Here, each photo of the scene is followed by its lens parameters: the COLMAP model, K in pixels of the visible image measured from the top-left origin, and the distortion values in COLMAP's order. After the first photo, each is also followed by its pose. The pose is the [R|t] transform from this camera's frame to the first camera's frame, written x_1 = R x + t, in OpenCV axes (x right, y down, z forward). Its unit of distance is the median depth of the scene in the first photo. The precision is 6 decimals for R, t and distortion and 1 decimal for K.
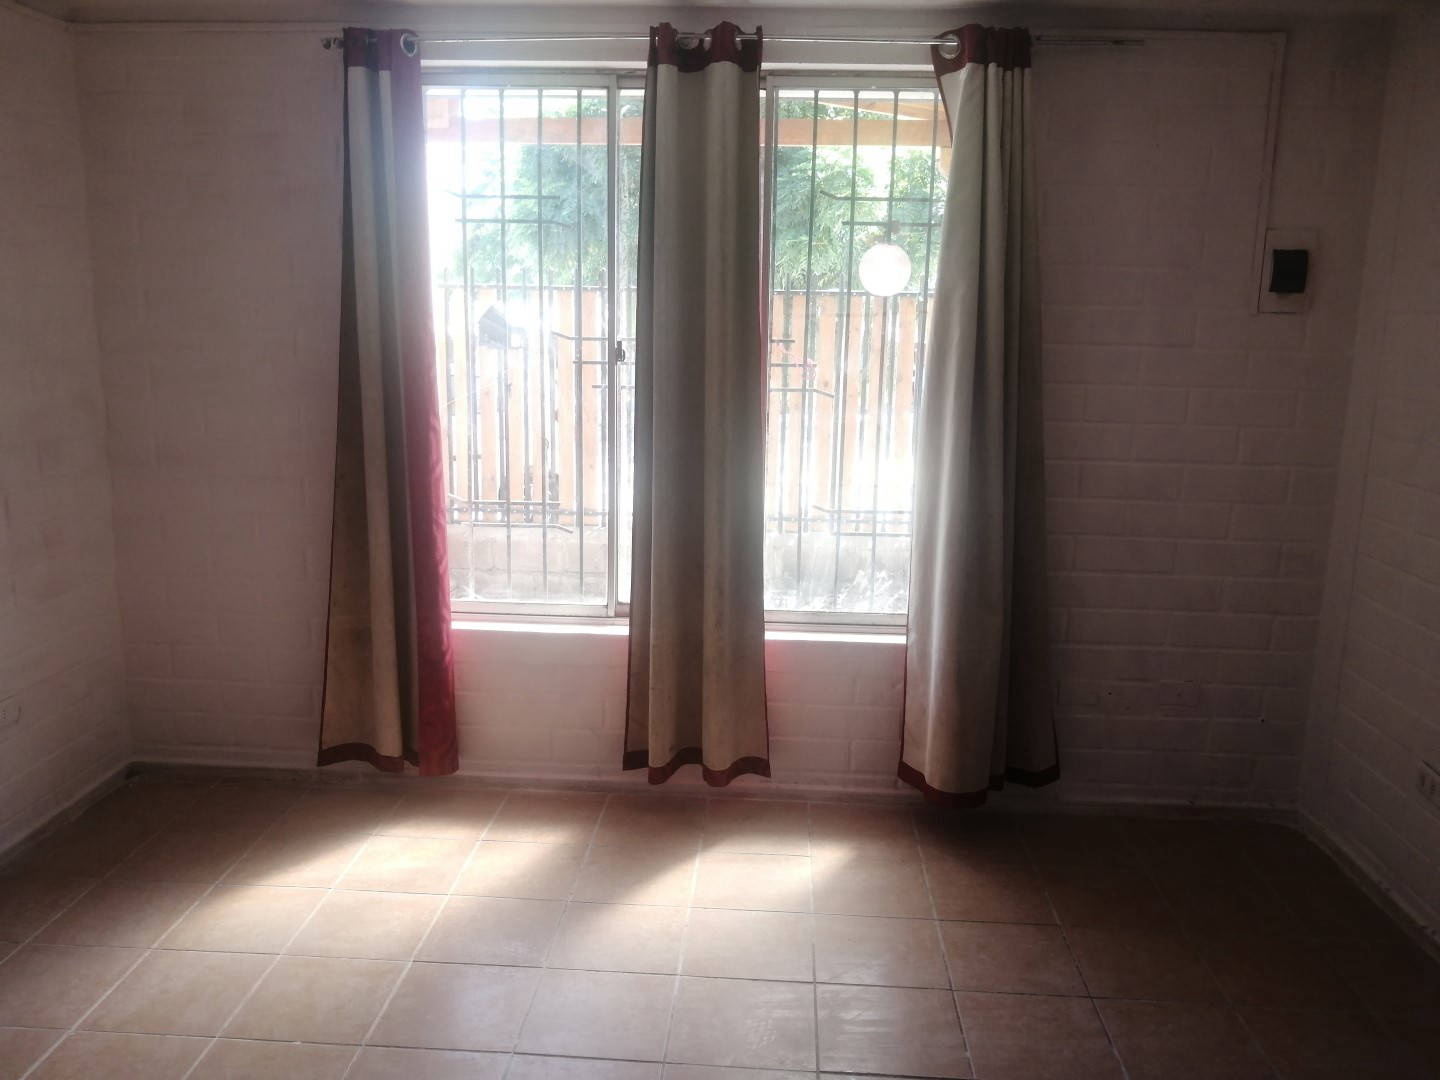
lens RADIAL K [[1153.1, 0, 720.0], [0, 1153.1, 540.0], [0, 0, 1]] dist [-0.001074, 0.002351]
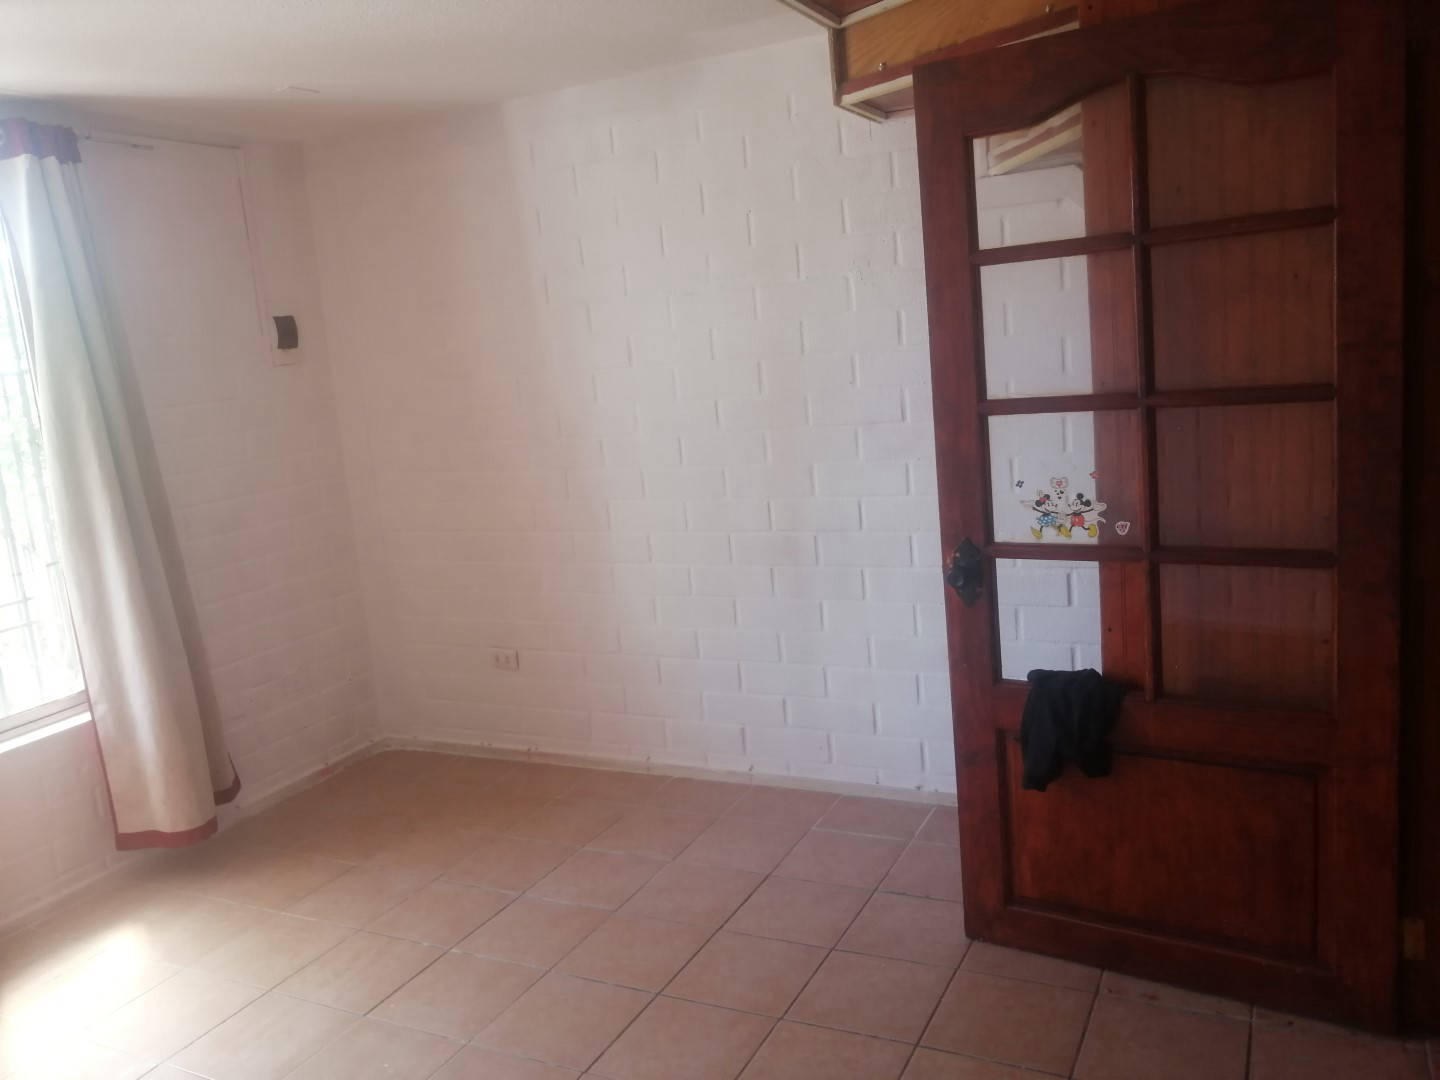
lens RADIAL K [[1122.5, 0, 720.0], [0, 1122.5, 540.0], [0, 0, 1]] dist [-0.023796, 0.005332]
pose [[0.405142, -0.217610, 0.887978, -0.450775], [0.279888, 0.954149, 0.106126, -0.007826], [-0.870358, 0.205538, 0.447472, 0.063626]]
